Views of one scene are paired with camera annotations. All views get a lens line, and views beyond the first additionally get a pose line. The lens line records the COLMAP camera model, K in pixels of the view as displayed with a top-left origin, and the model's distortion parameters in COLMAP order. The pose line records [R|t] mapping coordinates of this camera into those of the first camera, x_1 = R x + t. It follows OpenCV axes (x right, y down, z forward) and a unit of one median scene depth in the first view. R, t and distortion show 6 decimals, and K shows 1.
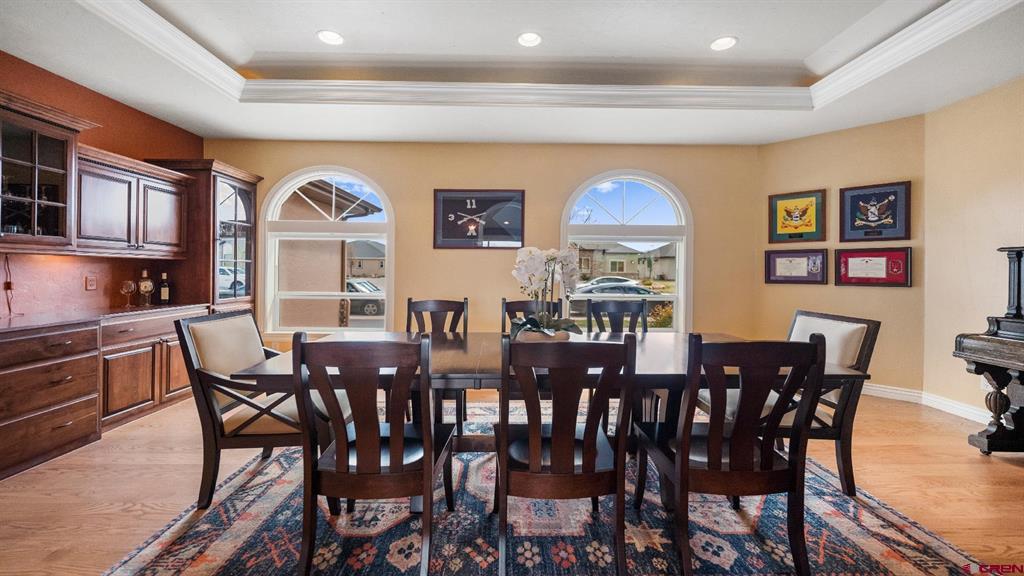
lens RADIAL K [[428.1, 0, 513.4], [0, 428.1, 271.9], [0, 0, 1]] dist [-0.000839, -0.000124]
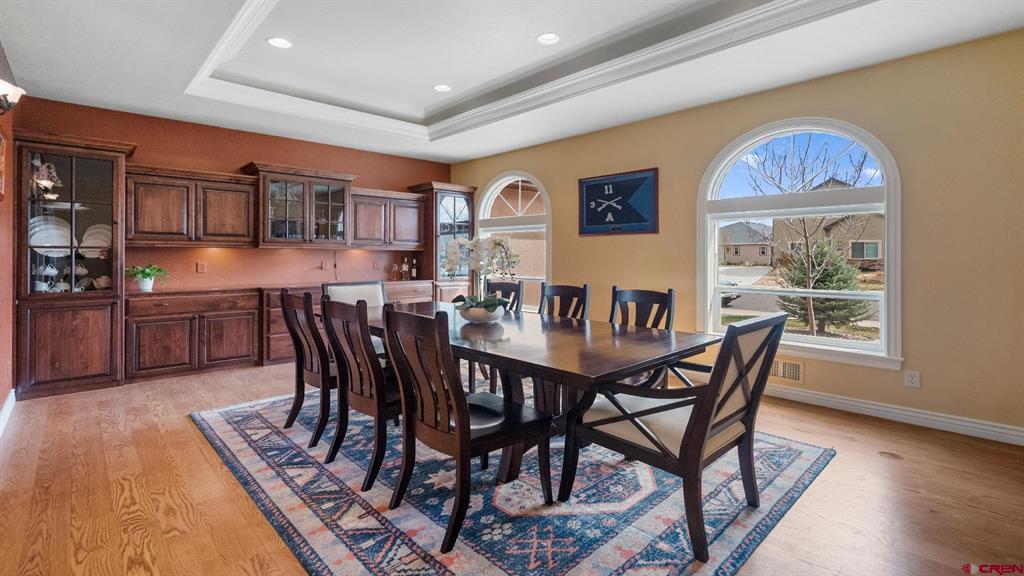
lens RADIAL K [[466.6, 0, 510.6], [0, 466.6, 258.1], [0, 0, 1]] dist [-0.000547, -0.000076]
pose [[0.671563, -0.003423, -0.740939, 0.619582], [0.002251, 0.999994, -0.002579, 0.003012], [0.740944, 0.000064, 0.671567, 0.117327]]
